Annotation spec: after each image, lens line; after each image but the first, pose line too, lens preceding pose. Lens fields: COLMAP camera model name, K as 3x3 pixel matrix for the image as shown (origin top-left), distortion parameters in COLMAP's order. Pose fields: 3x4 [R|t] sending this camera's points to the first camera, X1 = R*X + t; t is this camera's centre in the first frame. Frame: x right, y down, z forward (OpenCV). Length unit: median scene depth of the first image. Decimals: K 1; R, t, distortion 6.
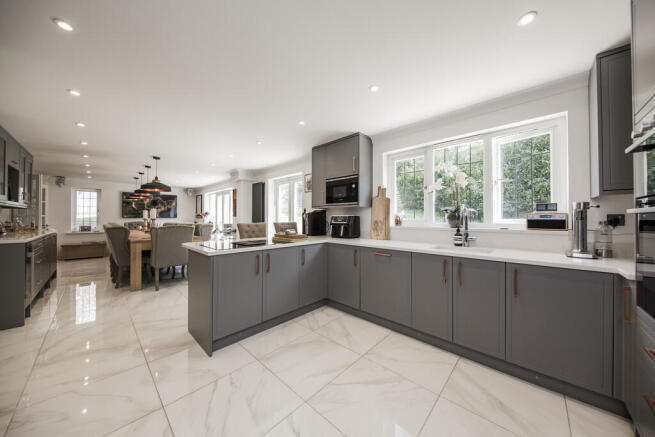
lens RADIAL K [[215.6, 0, 328.1], [0, 215.6, 216.5], [0, 0, 1]] dist [-0.000270, -0.000001]
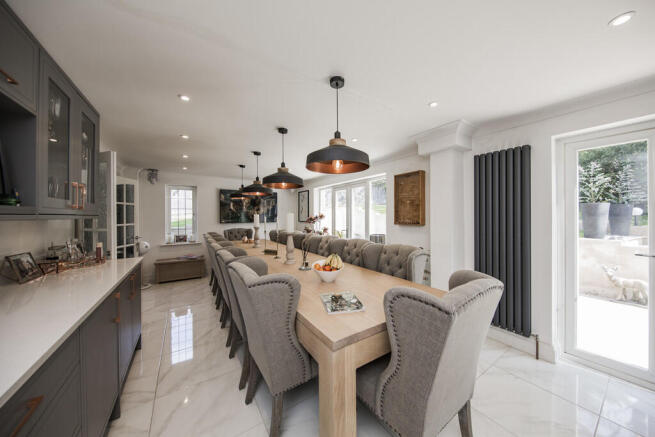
lens RADIAL K [[214.8, 0, 330.5], [0, 214.8, 216.3], [0, 0, 1]] dist [0.000495, 0.000014]
pose [[0.971190, -0.006018, -0.238231, -0.459799], [0.007591, 0.999955, 0.005689, -0.022940], [0.238186, -0.007333, 0.971192, 0.415349]]
